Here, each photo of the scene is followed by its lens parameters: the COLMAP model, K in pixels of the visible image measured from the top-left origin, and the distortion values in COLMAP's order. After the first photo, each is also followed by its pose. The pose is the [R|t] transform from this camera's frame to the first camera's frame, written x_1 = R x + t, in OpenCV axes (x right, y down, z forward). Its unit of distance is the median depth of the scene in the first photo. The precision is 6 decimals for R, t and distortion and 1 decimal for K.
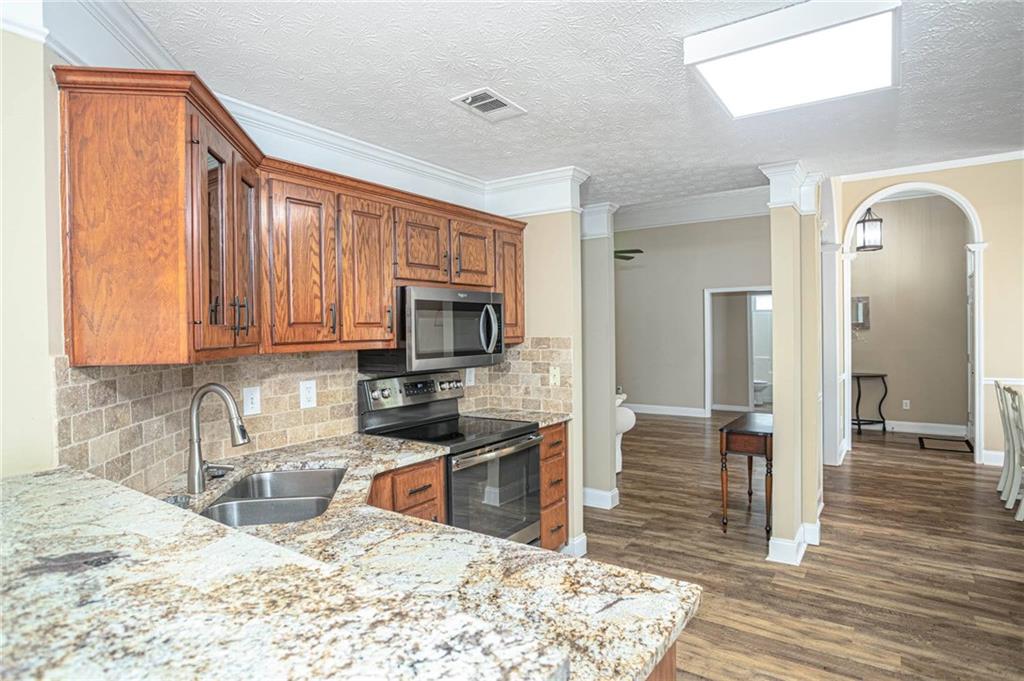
lens RADIAL K [[550.9, 0, 512.0], [0, 550.9, 340.5], [0, 0, 1]] dist [-0.036292, 0.000834]
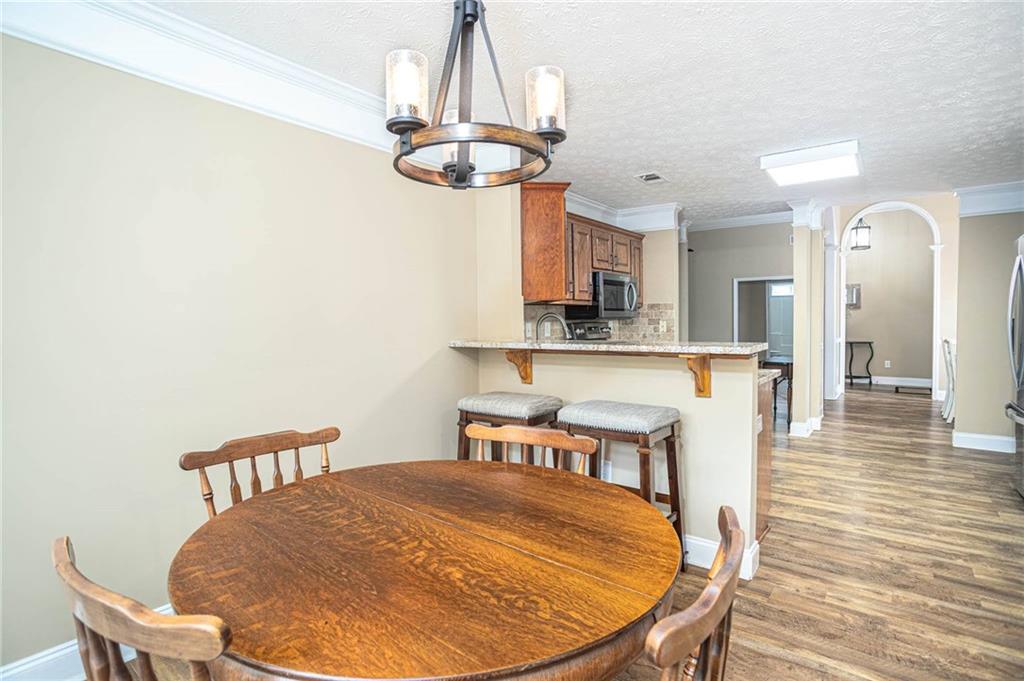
lens RADIAL K [[504.8, 0, 514.6], [0, 504.8, 337.2], [0, 0, 1]] dist [-0.067949, 0.025908]
pose [[0.998980, 0.005117, -0.044868, -0.262053], [-0.004334, 0.999837, 0.017524, 0.062228], [0.044951, -0.017311, 0.998839, -0.472183]]
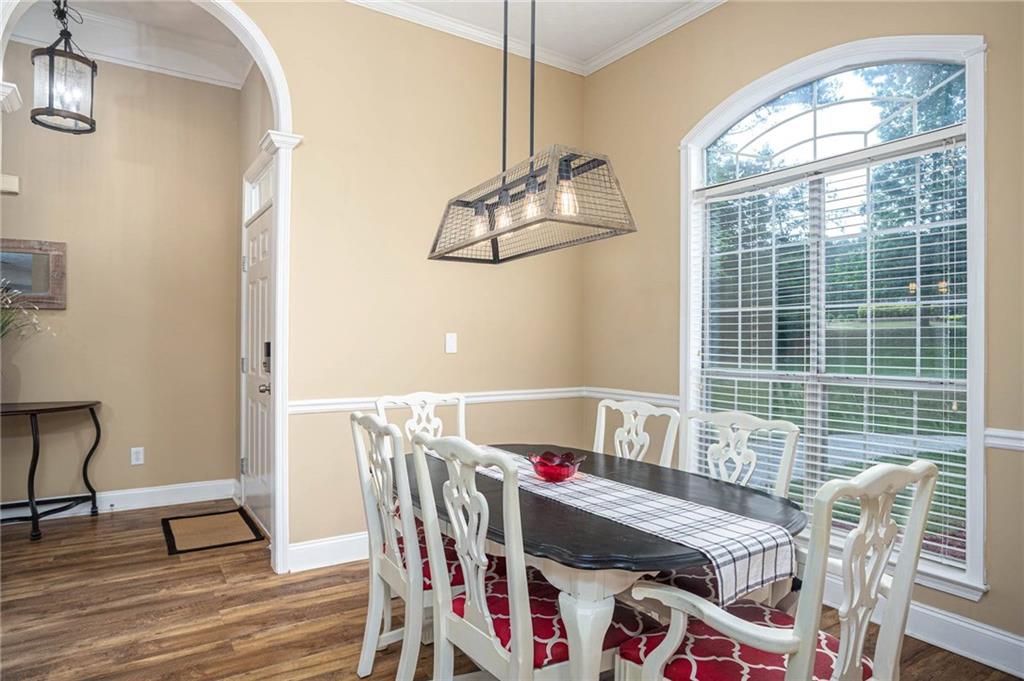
lens RADIAL K [[627.1, 0, 512.0], [0, 627.1, 340.5], [0, 0, 1]] dist [-0.005758, -0.001947]
pose [[0.382424, 0.022551, 0.923712, 0.561759], [0.002416, 0.999674, -0.025406, 0.041697], [-0.923984, 0.011948, 0.382245, 0.790714]]
